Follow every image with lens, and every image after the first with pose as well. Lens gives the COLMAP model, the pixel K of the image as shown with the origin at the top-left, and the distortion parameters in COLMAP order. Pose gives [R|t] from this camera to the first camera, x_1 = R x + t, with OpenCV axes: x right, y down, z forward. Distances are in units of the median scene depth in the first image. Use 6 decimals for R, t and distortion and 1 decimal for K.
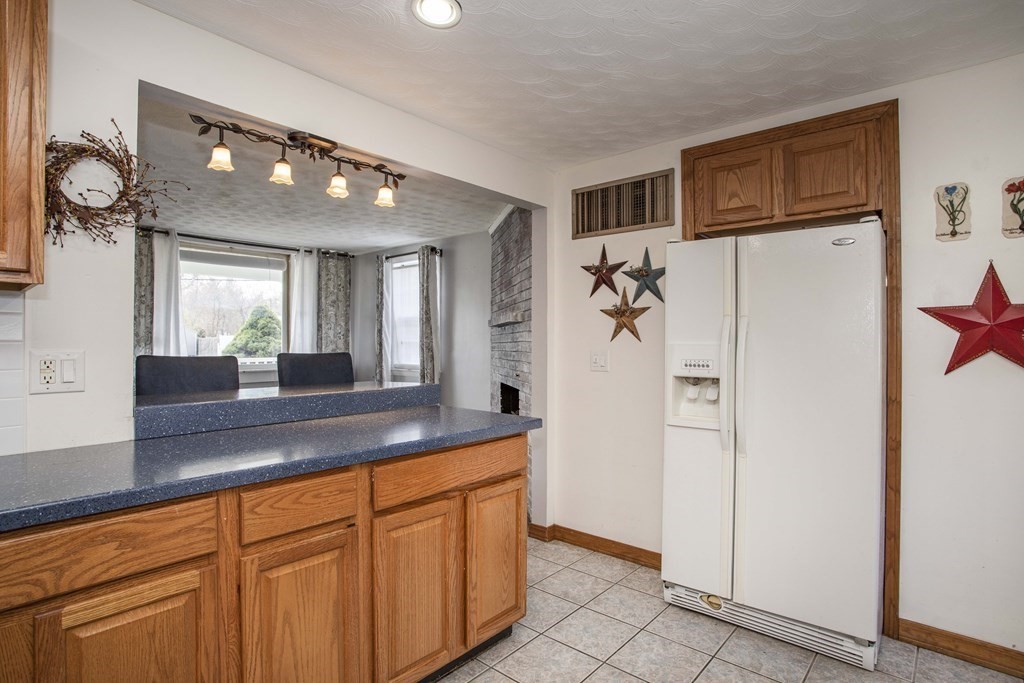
lens RADIAL K [[531.7, 0, 491.6], [0, 531.7, 337.8], [0, 0, 1]] dist [-0.002051, -0.000222]
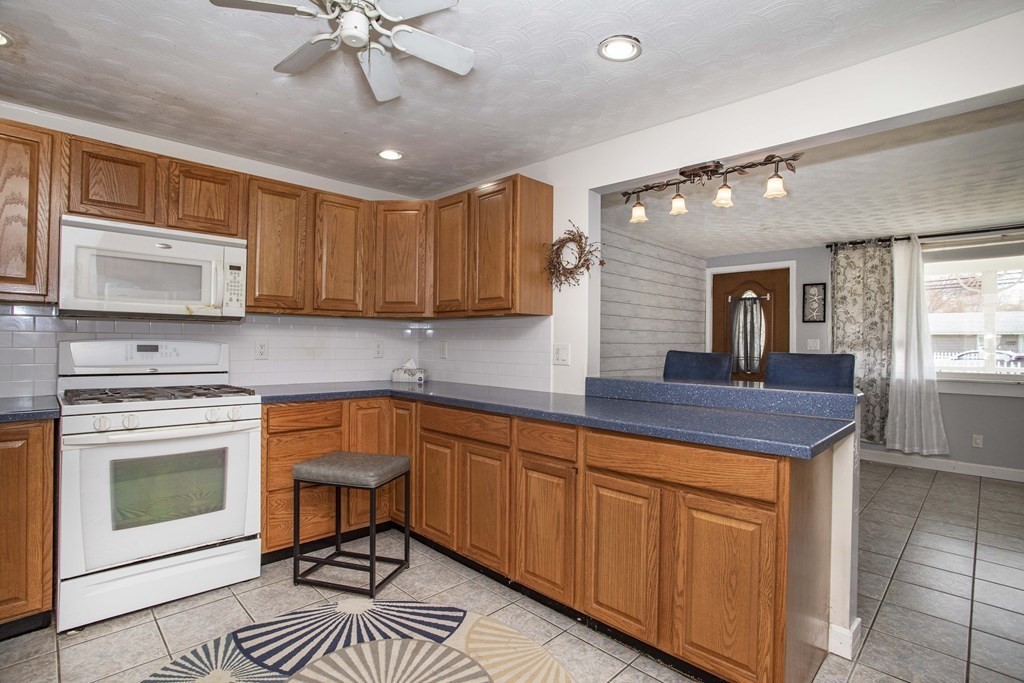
lens RADIAL K [[492.6, 0, 512.7], [0, 492.6, 339.3], [0, 0, 1]] dist [-0.065723, 0.025306]
pose [[-0.027007, -0.006172, -0.999616, 0.286030], [-0.006676, 0.999960, -0.005994, 0.005661], [0.999613, 0.006512, -0.027047, 0.240118]]
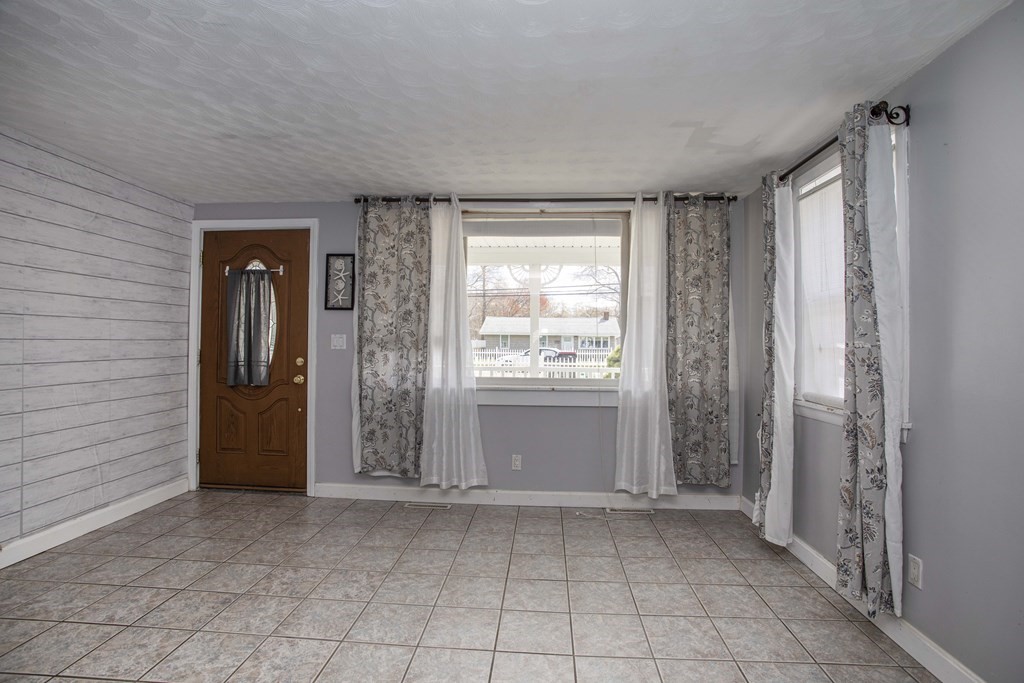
lens RADIAL K [[492.6, 0, 512.7], [0, 492.6, 339.3], [0, 0, 1]] dist [-0.065723, 0.025306]
pose [[0.639014, -0.002802, -0.769190, -0.014158], [-0.006909, 0.999932, -0.009382, 0.007192], [0.769164, 0.011309, 0.638951, 0.561861]]
